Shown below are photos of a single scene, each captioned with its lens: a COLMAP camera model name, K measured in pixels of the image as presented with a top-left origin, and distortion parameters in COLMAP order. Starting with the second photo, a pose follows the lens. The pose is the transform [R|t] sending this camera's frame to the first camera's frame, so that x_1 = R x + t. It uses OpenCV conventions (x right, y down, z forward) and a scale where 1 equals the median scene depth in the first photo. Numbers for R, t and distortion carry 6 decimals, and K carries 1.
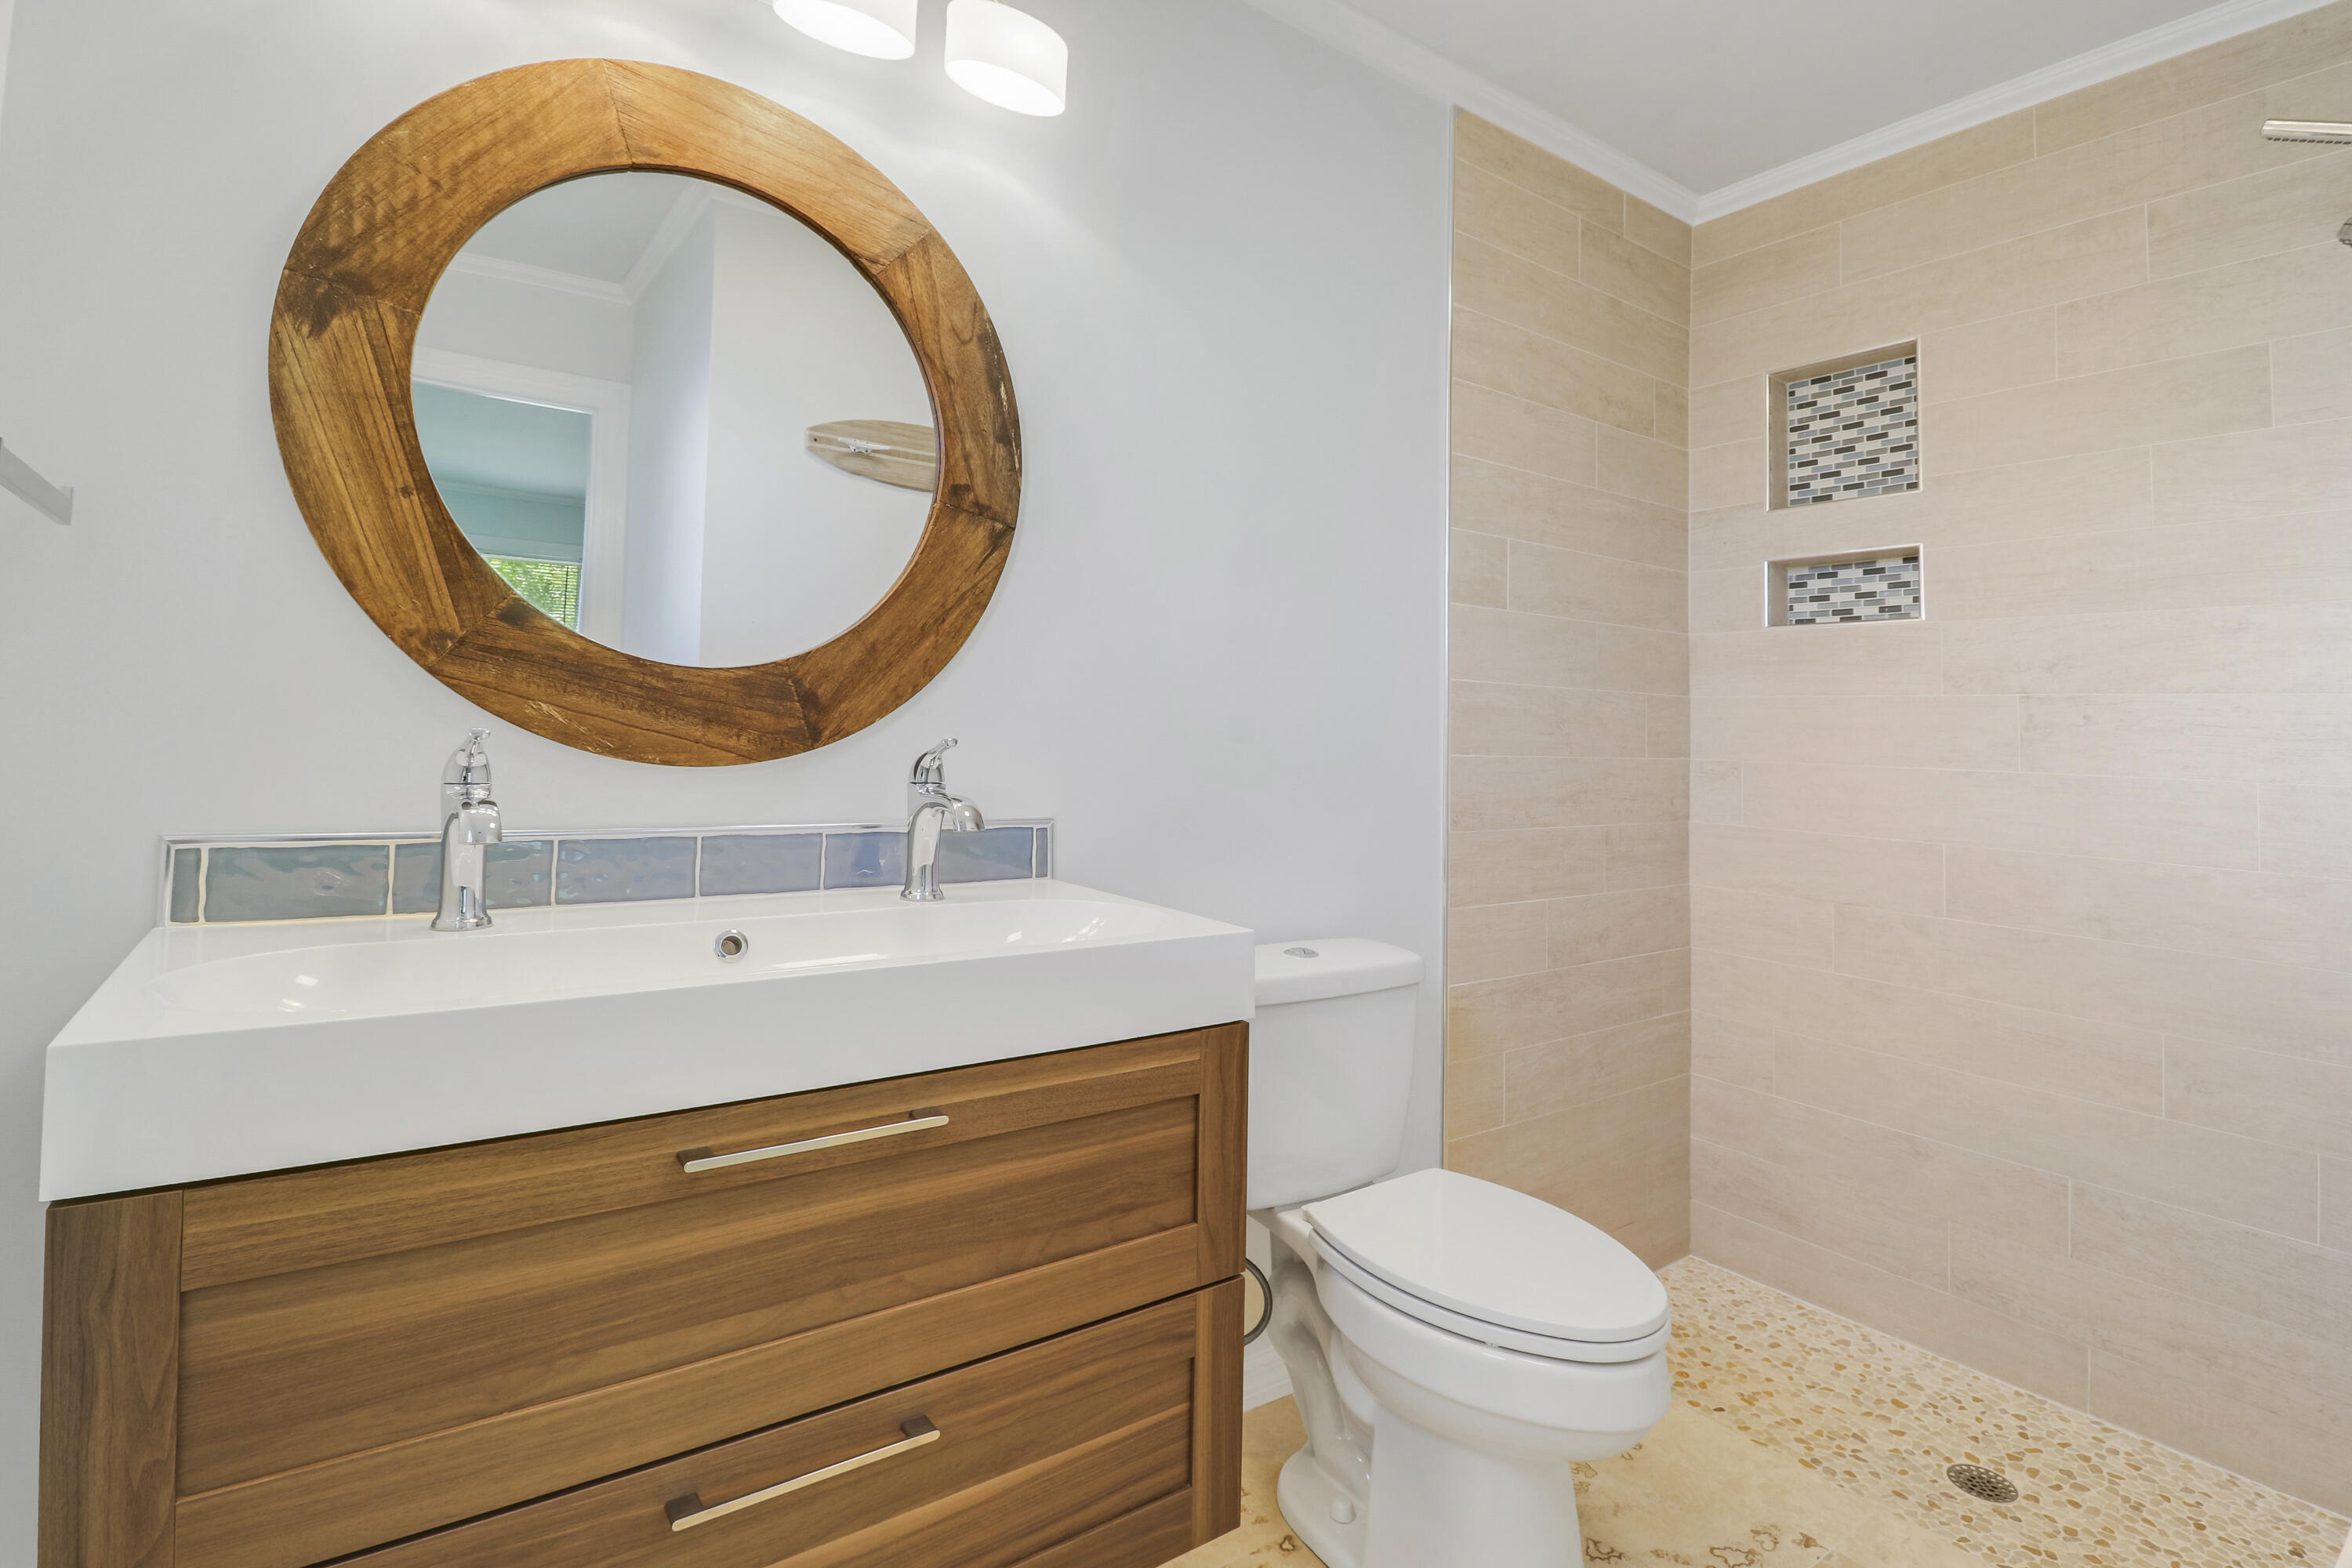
lens RADIAL K [[1124.1, 0, 1177.1], [0, 1124.1, 735.7], [0, 0, 1]] dist [0.003229, -0.016139]
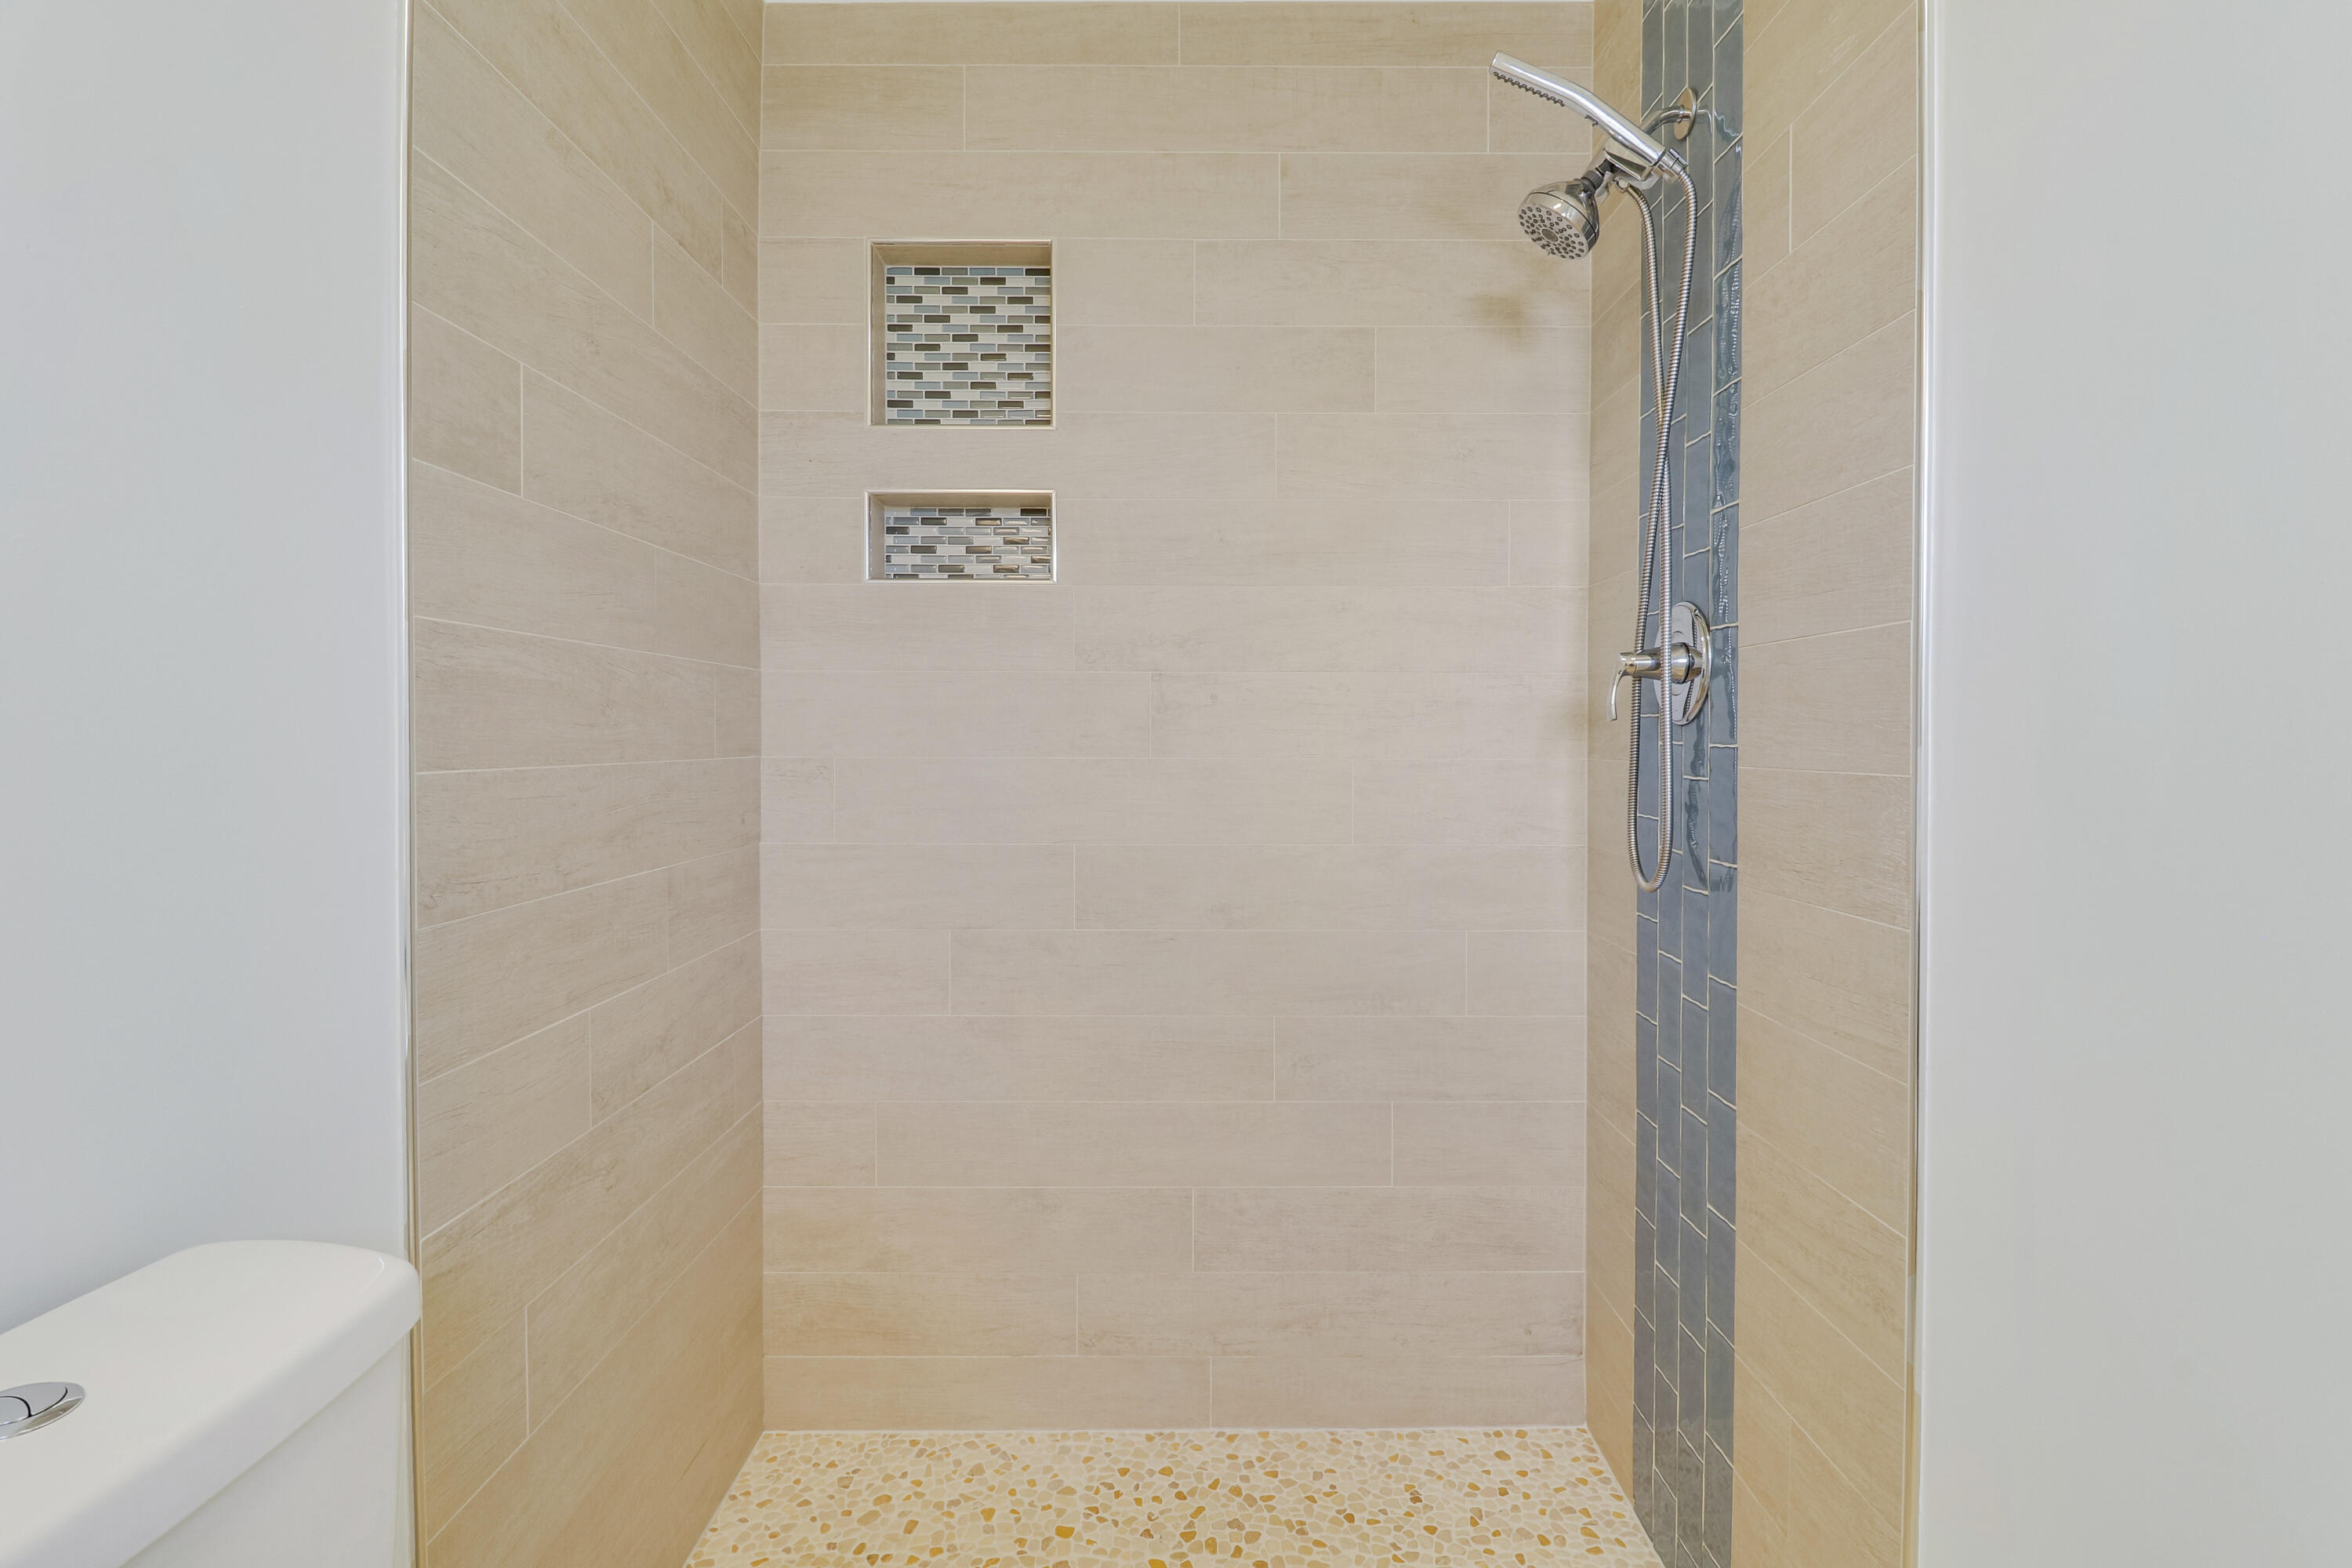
lens RADIAL K [[1253.6, 0, 1380.8], [0, 1253.6, 720.9], [0, 0, 1]] dist [0.024826, -0.032889]
pose [[0.571165, -0.016055, 0.820678, 0.024186], [0.018229, 0.999810, 0.006873, -0.000738], [-0.820633, 0.011034, 0.571349, 0.235693]]
